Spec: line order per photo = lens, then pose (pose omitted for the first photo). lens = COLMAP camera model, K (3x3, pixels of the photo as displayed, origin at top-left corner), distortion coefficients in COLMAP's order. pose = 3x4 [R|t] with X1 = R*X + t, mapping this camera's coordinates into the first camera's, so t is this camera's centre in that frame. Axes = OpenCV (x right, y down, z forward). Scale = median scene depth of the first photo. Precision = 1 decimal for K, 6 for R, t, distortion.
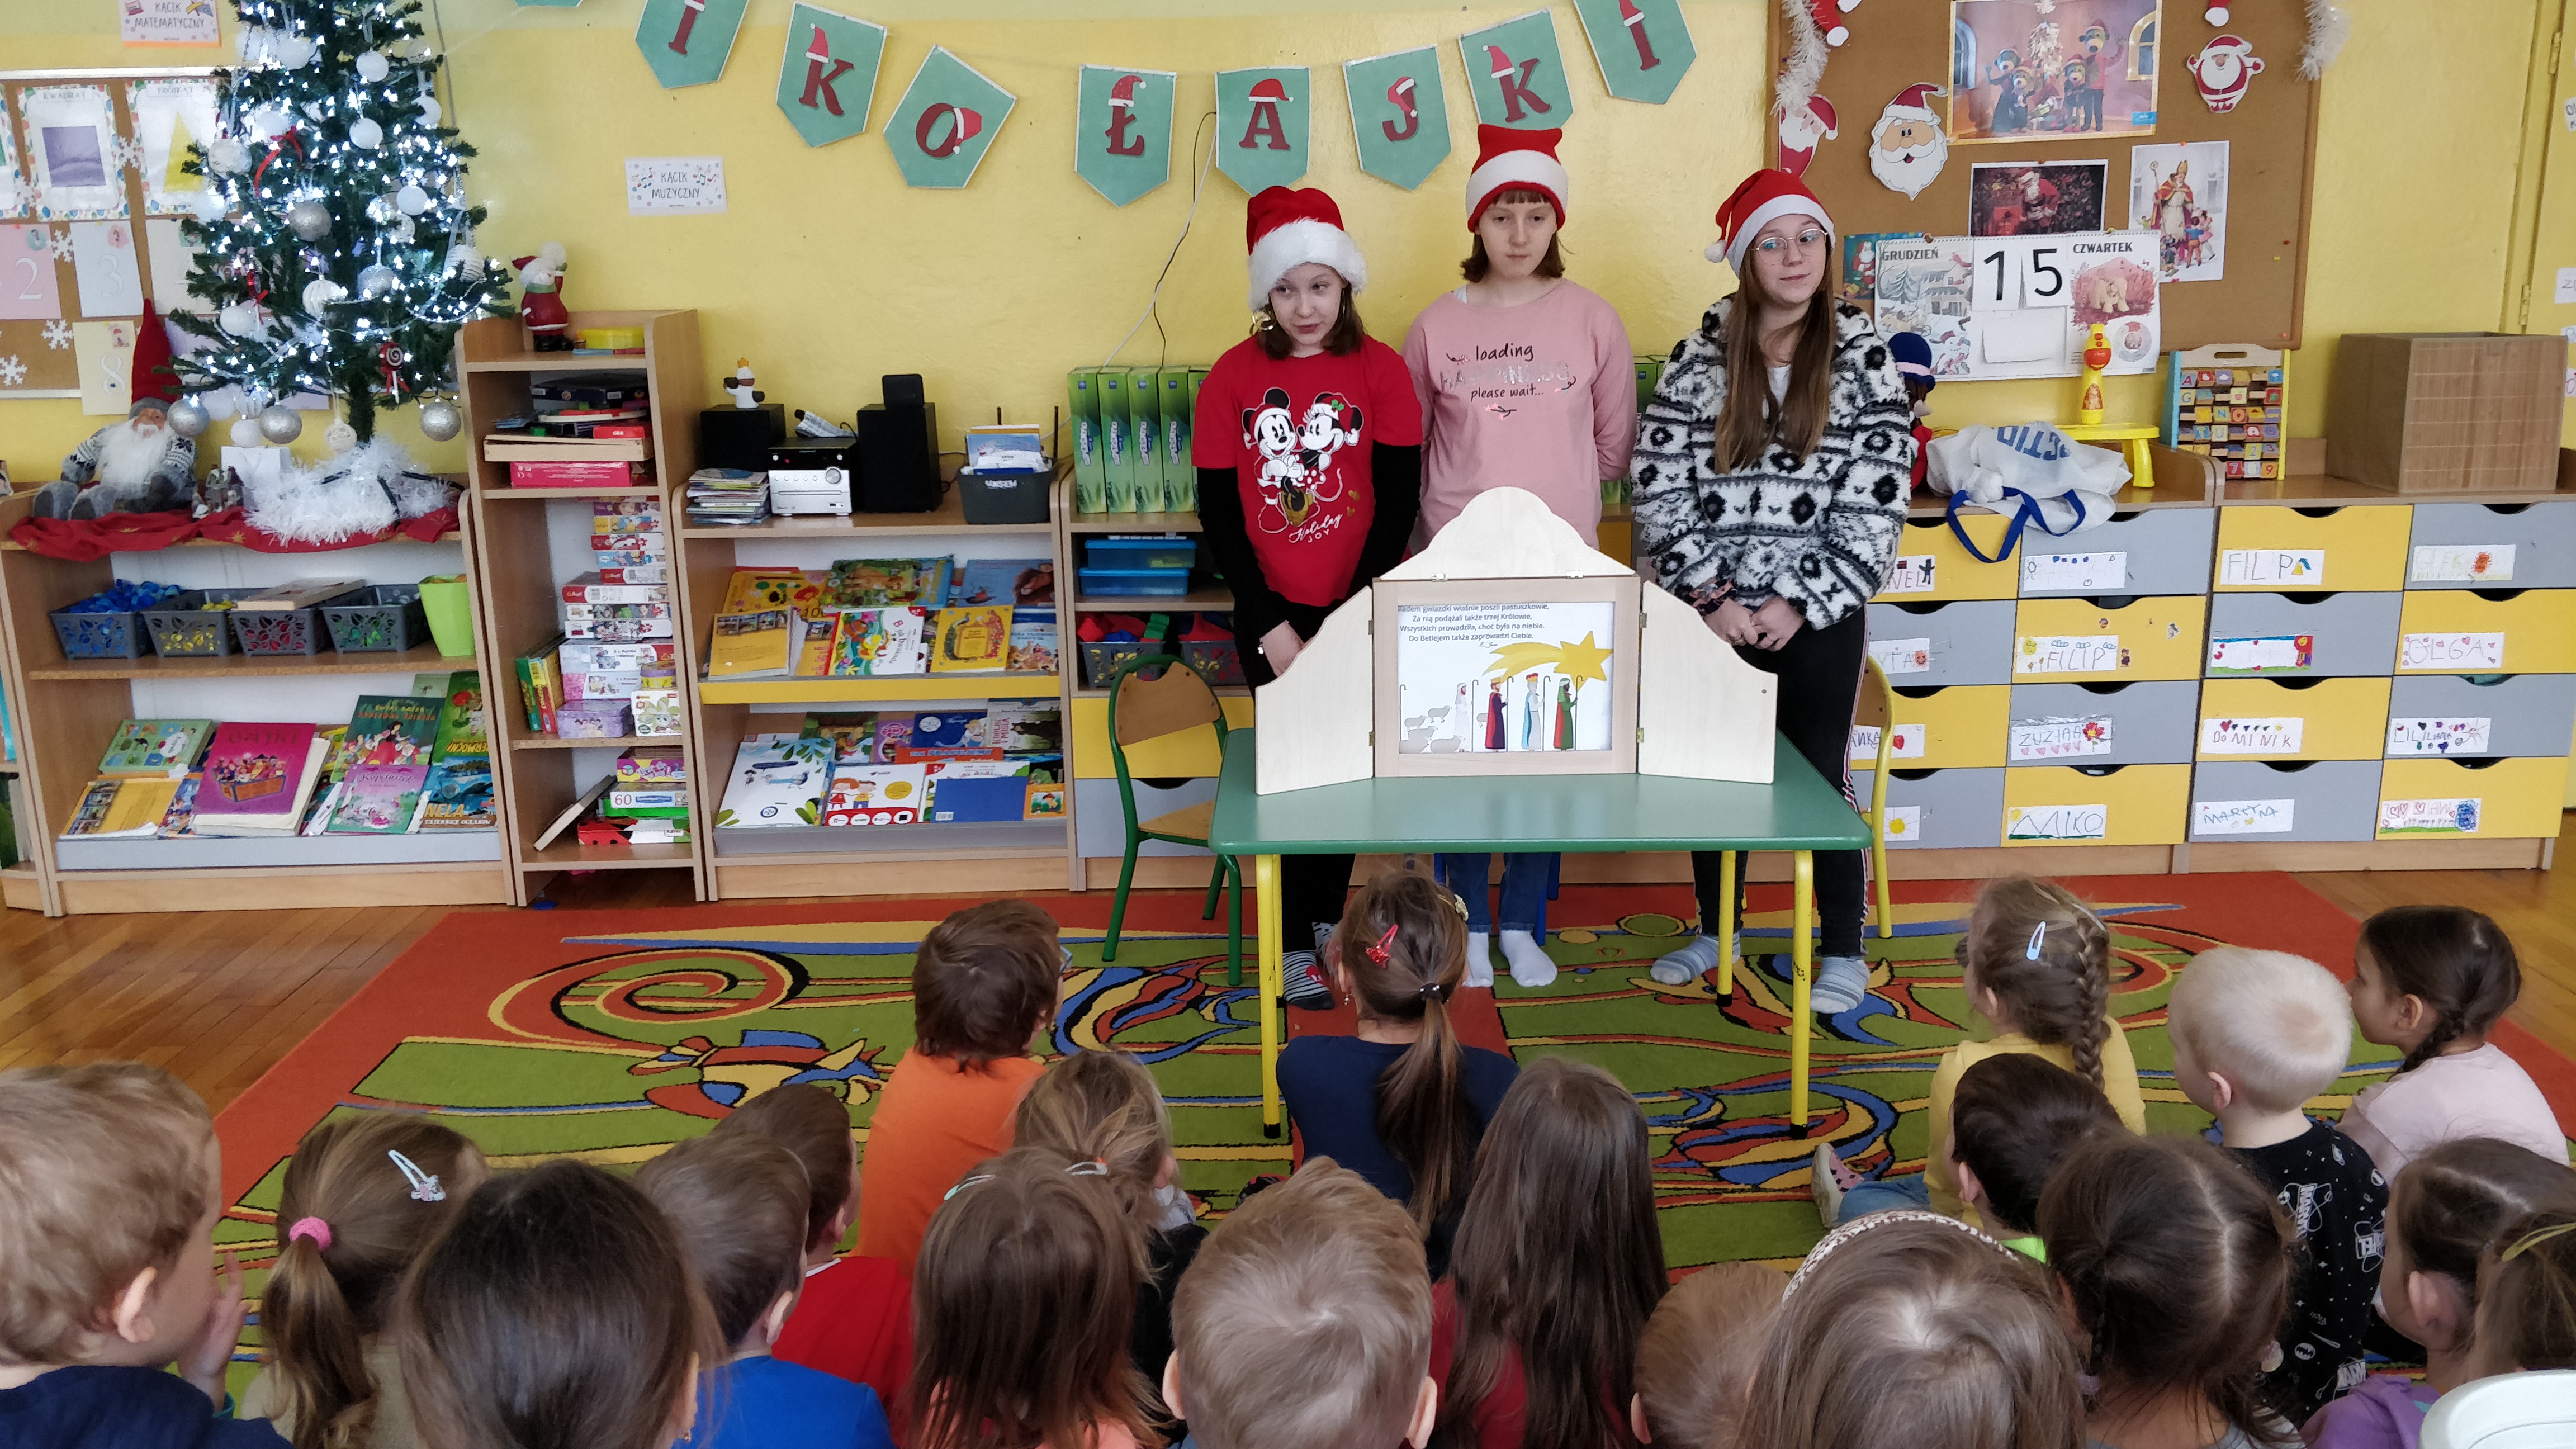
lens RADIAL K [[2092.4, 0, 1327.6], [0, 2092.4, 781.7], [0, 0, 1]] dist [0.020779, -0.041574]
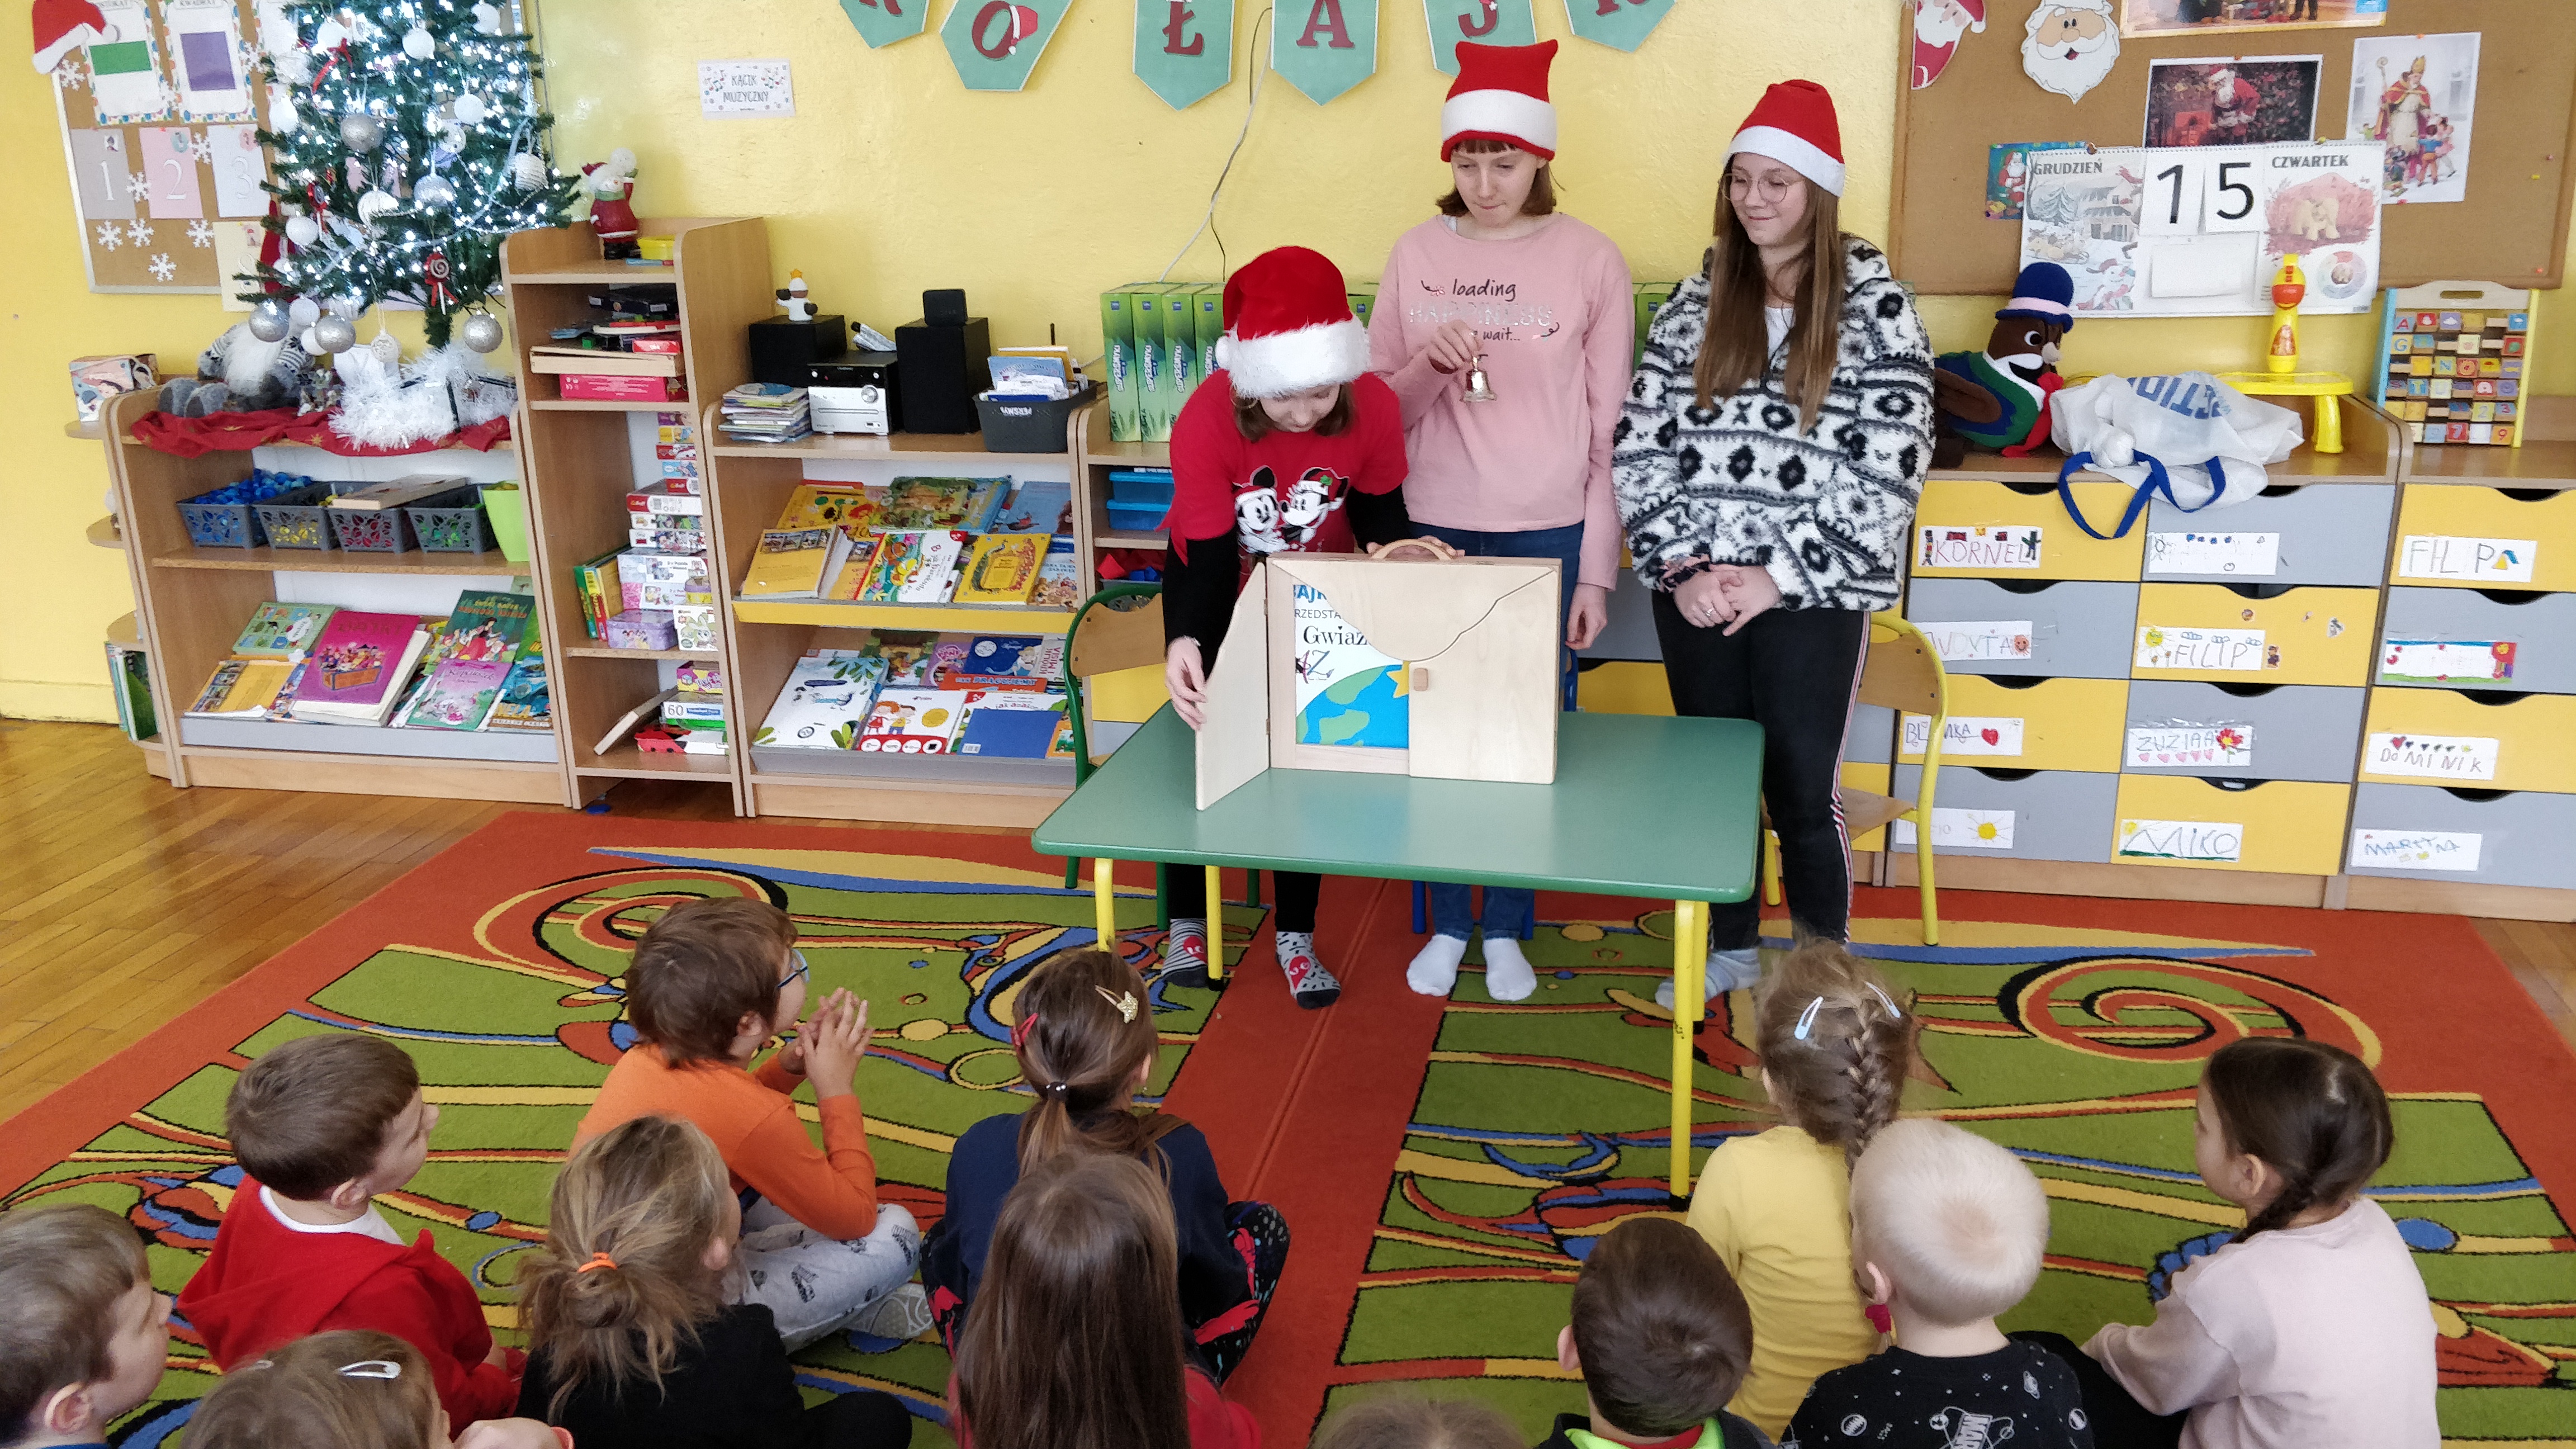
lens RADIAL K [[2107.3, 0, 1319.9], [0, 2107.3, 786.9], [0, 0, 1]] dist [0.025616, -0.050983]
pose [[0.974368, 0.070266, -0.213703, 0.188418], [-0.054310, 0.995342, 0.079648, -0.053144], [0.218305, -0.066001, 0.973646, 0.075639]]
